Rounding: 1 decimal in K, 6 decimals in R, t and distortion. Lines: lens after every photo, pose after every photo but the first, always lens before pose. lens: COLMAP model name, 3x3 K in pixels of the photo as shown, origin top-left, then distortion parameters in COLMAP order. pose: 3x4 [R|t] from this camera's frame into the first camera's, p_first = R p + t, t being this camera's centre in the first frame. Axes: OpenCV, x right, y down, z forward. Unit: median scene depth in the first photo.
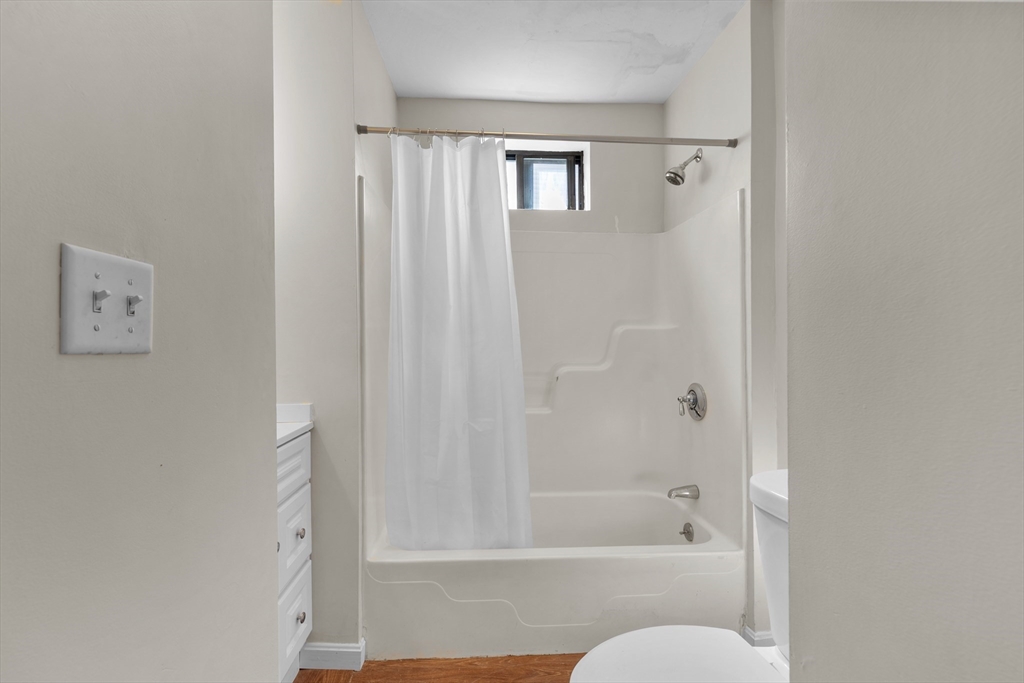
lens RADIAL K [[431.5, 0, 505.4], [0, 431.5, 343.9], [0, 0, 1]] dist [-0.001668, -0.000093]
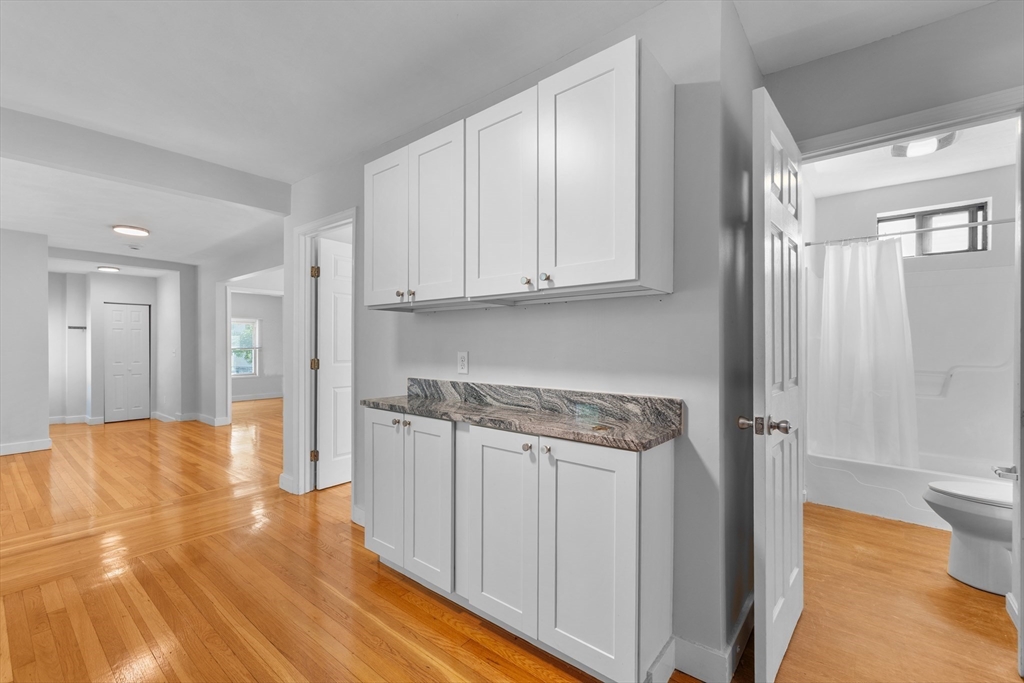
lens RADIAL K [[431.5, 0, 510.4], [0, 431.5, 347.8], [0, 0, 1]] dist [-0.001668, -0.000093]
pose [[0.730855, 0.015040, -0.682367, 0.027951], [-0.012630, 0.999884, 0.008511, -0.003254], [0.682415, 0.002398, 0.730961, -1.032245]]
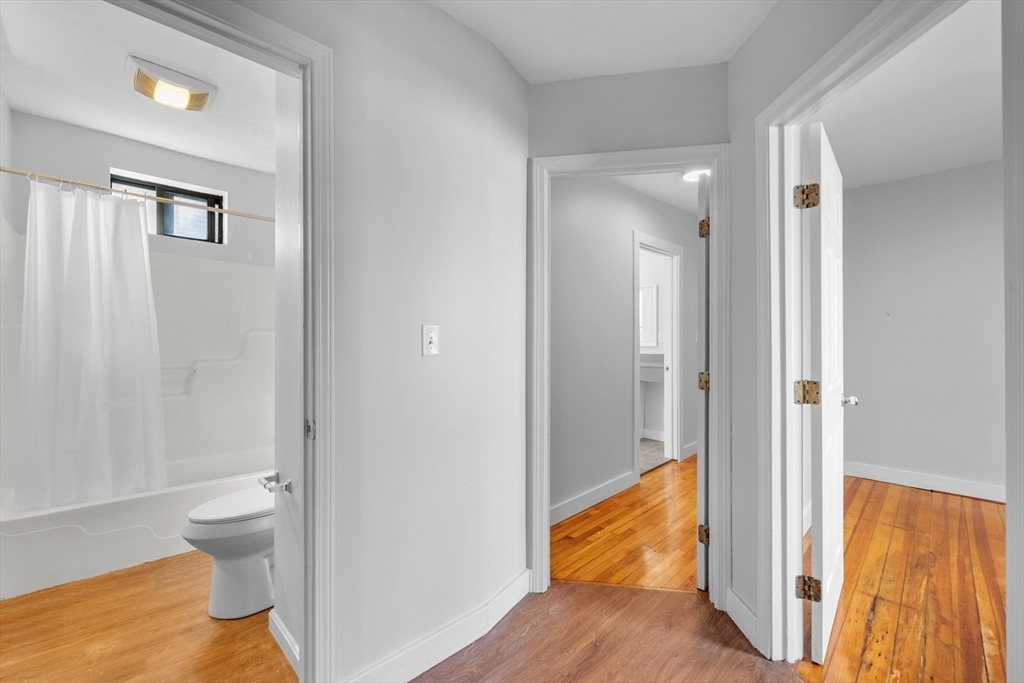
lens RADIAL K [[431.5, 0, 504.3], [0, 431.5, 340.8], [0, 0, 1]] dist [-0.001668, -0.000093]
pose [[0.758623, 0.011369, 0.651431, -0.019041], [-0.009209, 0.999935, -0.006727, -0.010793], [-0.651465, -0.000895, 0.758678, -0.607046]]
